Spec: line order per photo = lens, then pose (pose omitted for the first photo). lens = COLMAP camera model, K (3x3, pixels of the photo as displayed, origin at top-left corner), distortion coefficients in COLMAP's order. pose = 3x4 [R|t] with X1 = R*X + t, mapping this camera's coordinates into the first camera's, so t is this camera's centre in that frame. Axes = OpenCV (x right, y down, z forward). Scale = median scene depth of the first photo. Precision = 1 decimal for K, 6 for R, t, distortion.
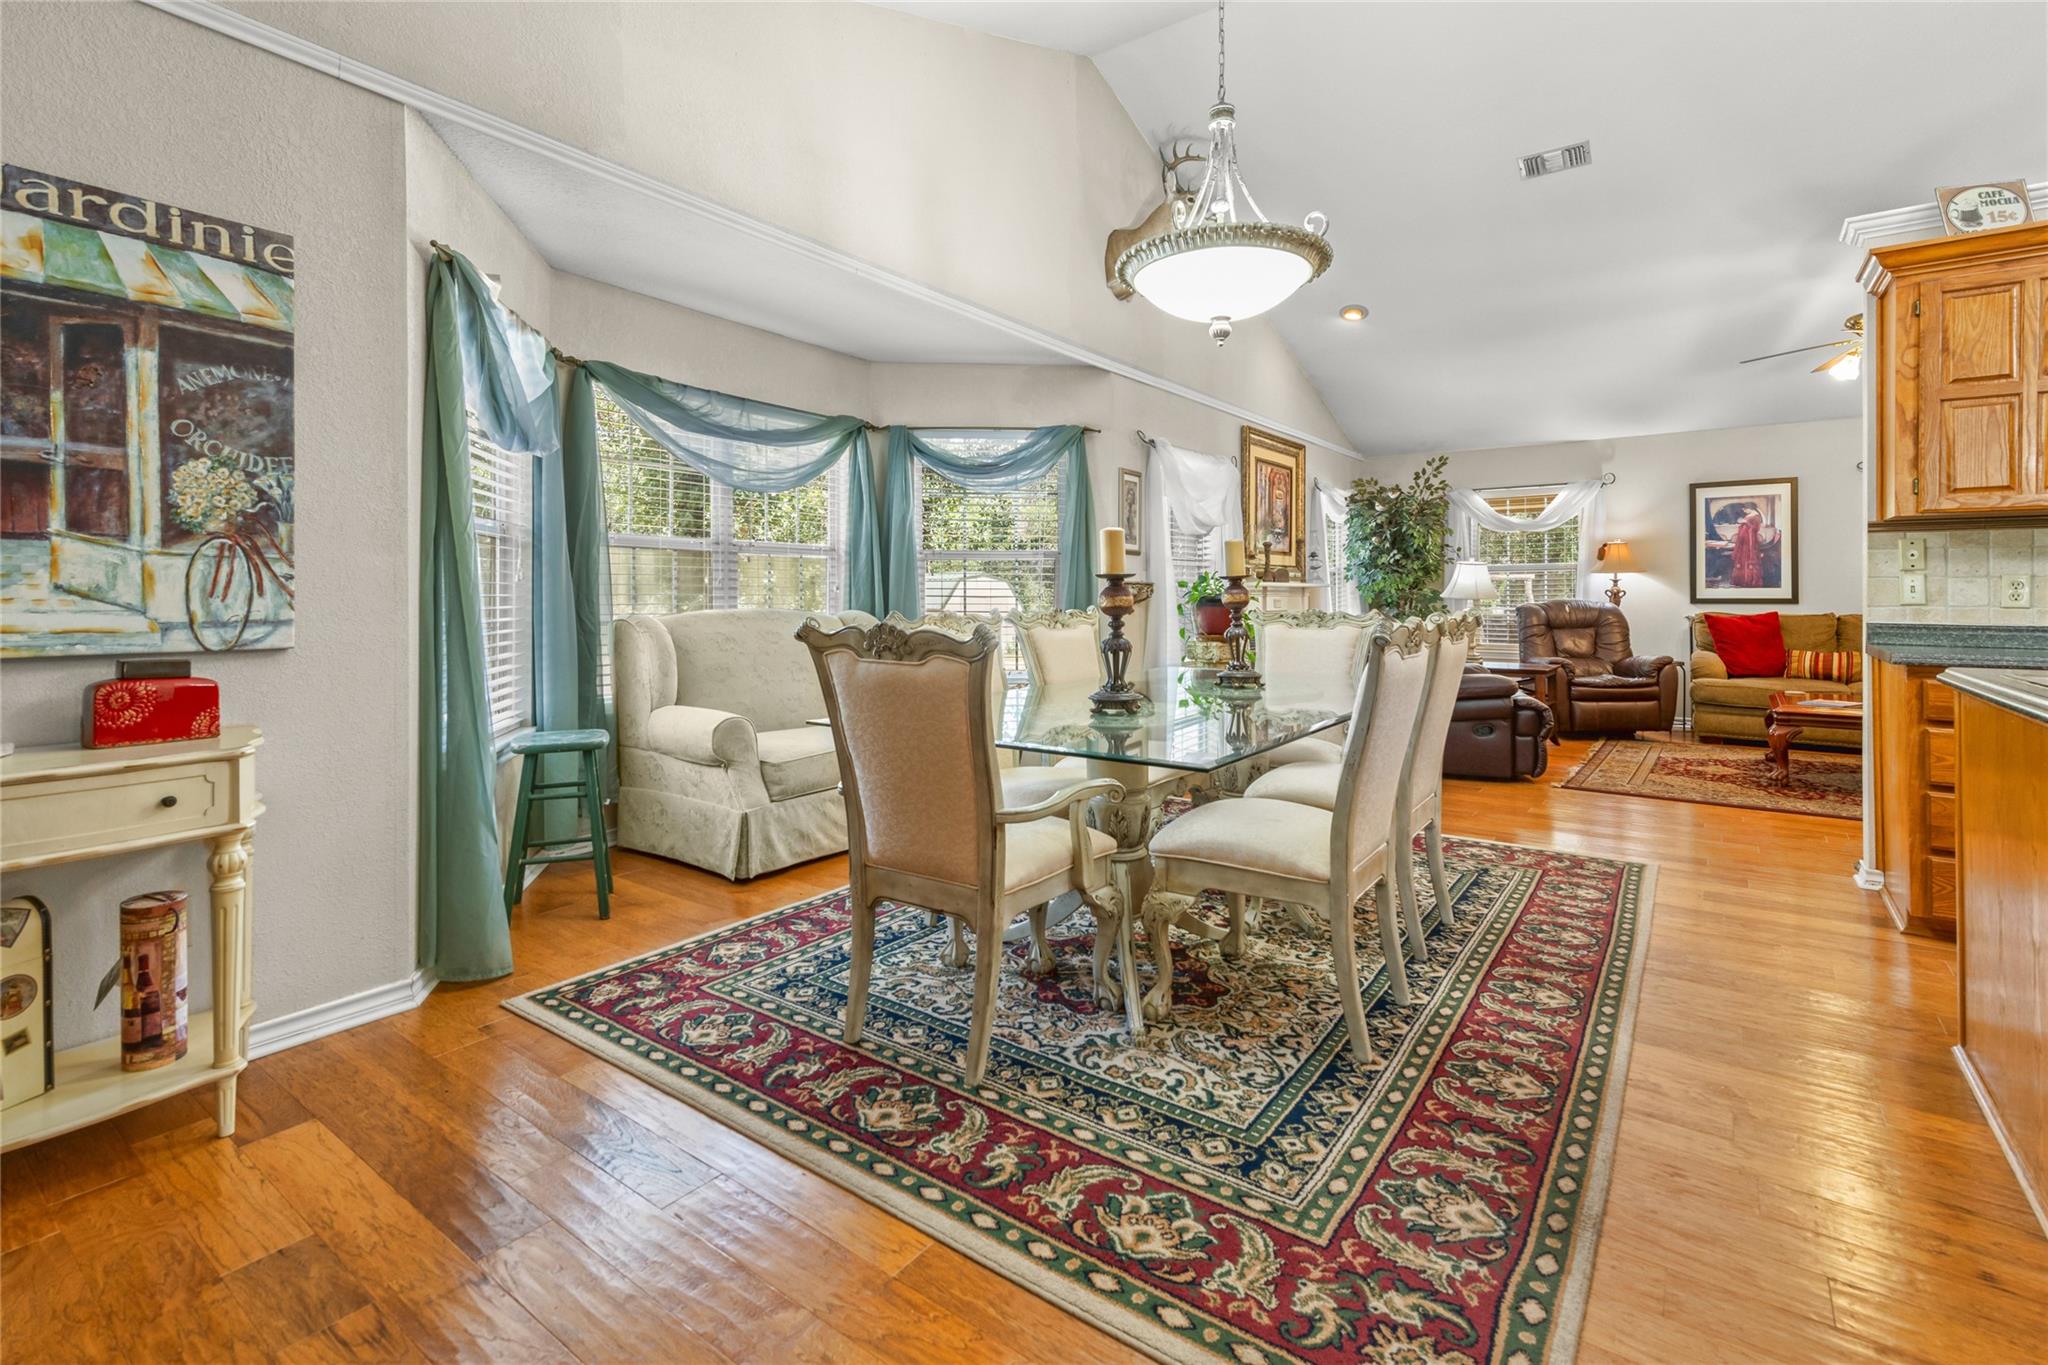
lens RADIAL K [[922.8, 0, 1020.6], [0, 922.8, 596.3], [0, 0, 1]] dist [0.011919, -0.000354]
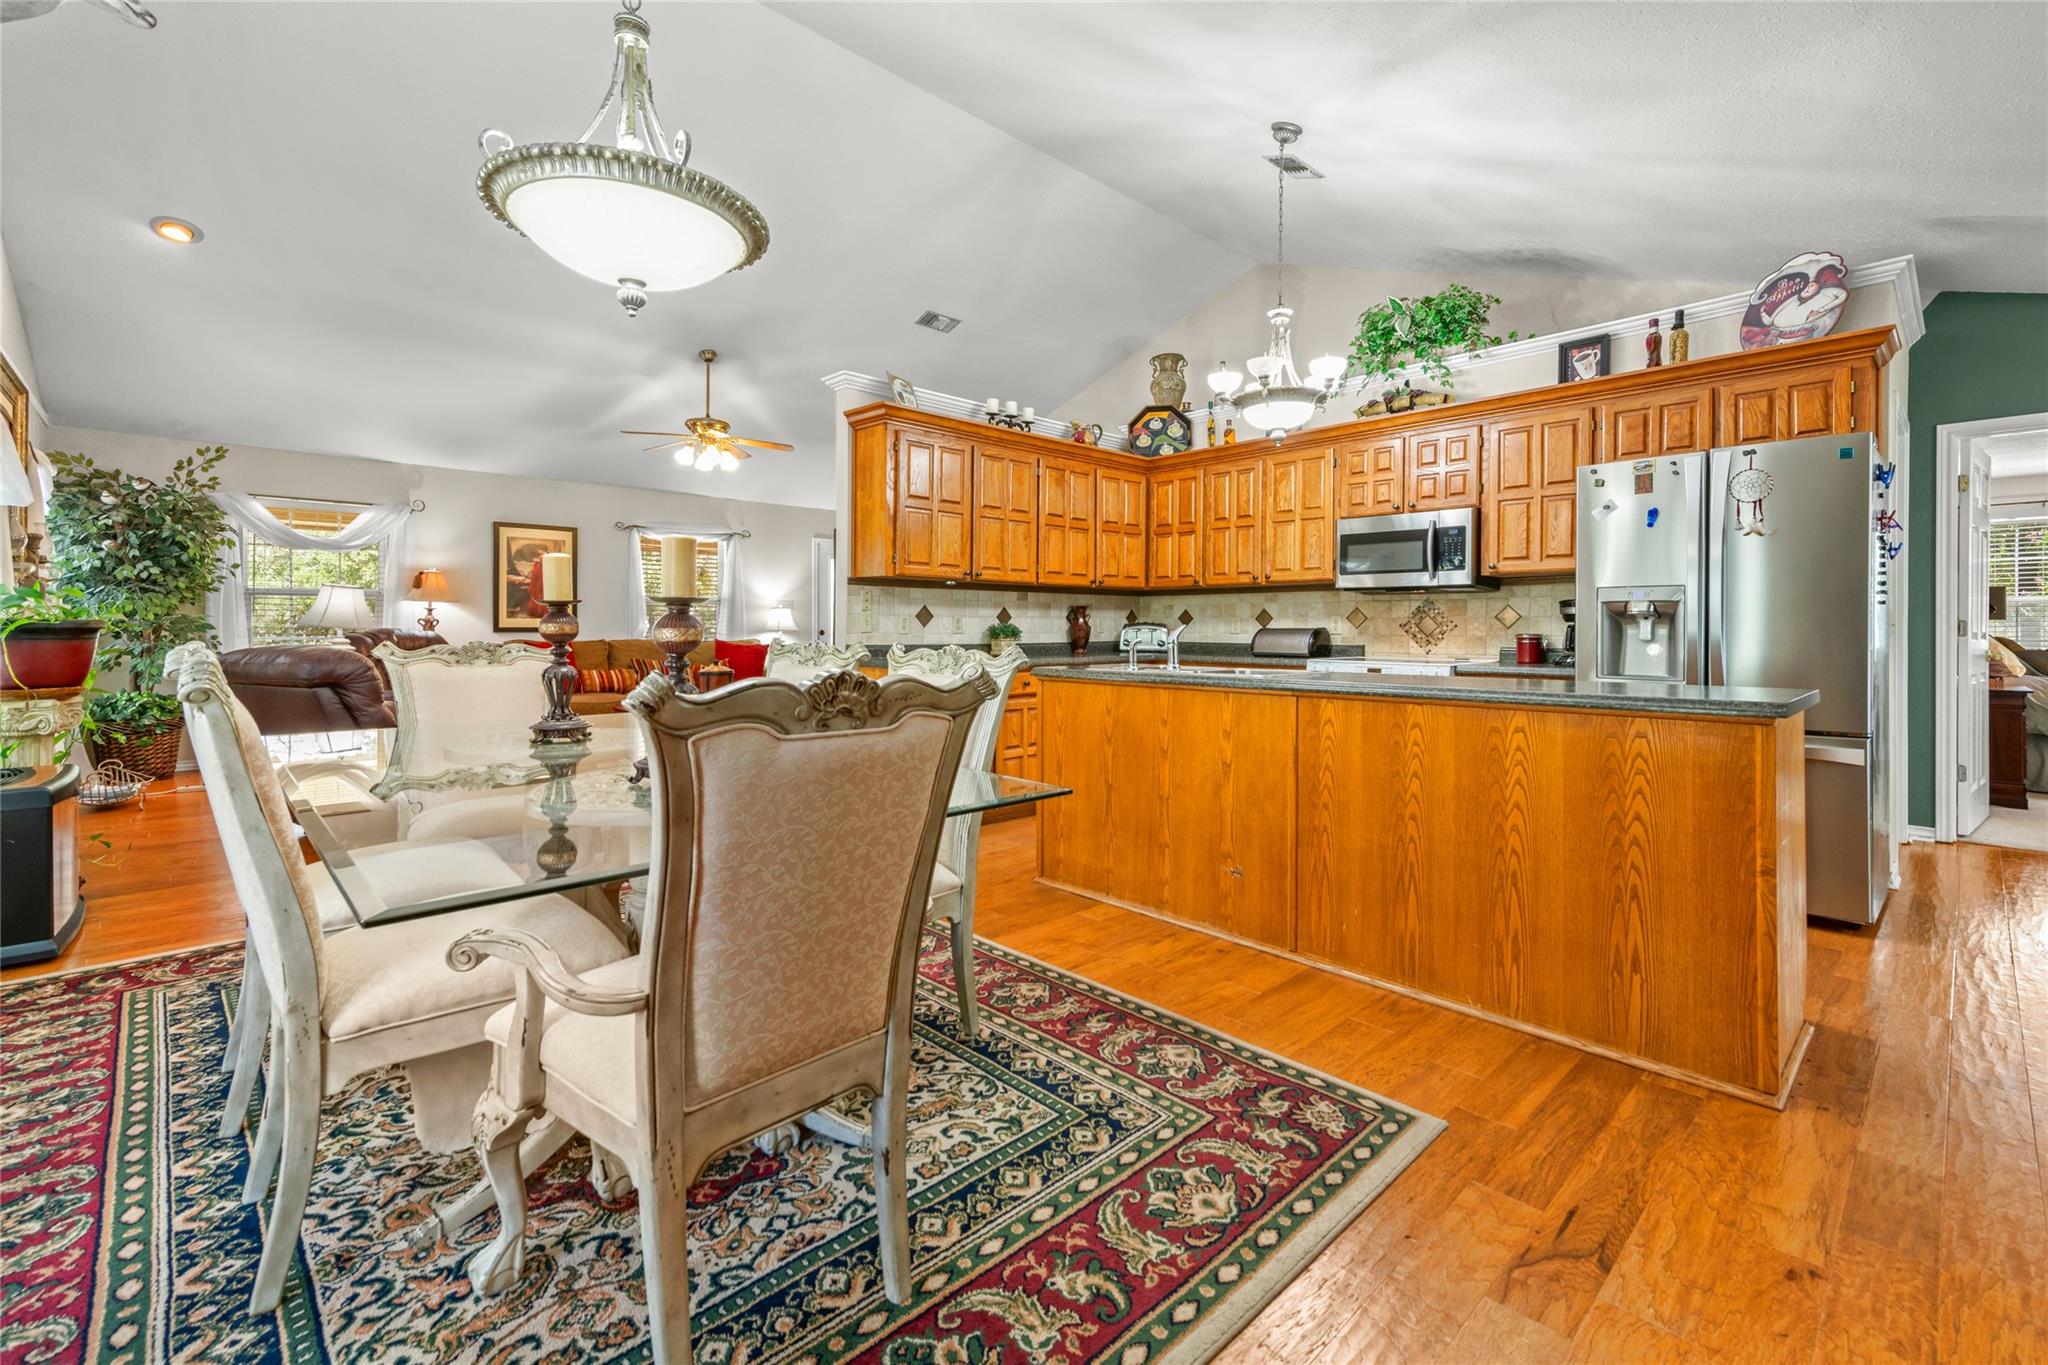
lens RADIAL K [[887.1, 0, 1015.8], [0, 887.1, 630.0], [0, 0, 1]] dist [0.016143, -0.000078]
pose [[0.171655, -0.002208, 0.985155, -0.728589], [-0.004426, 0.999986, 0.003013, -0.001345], [-0.985147, -0.004878, 0.171642, 0.790476]]
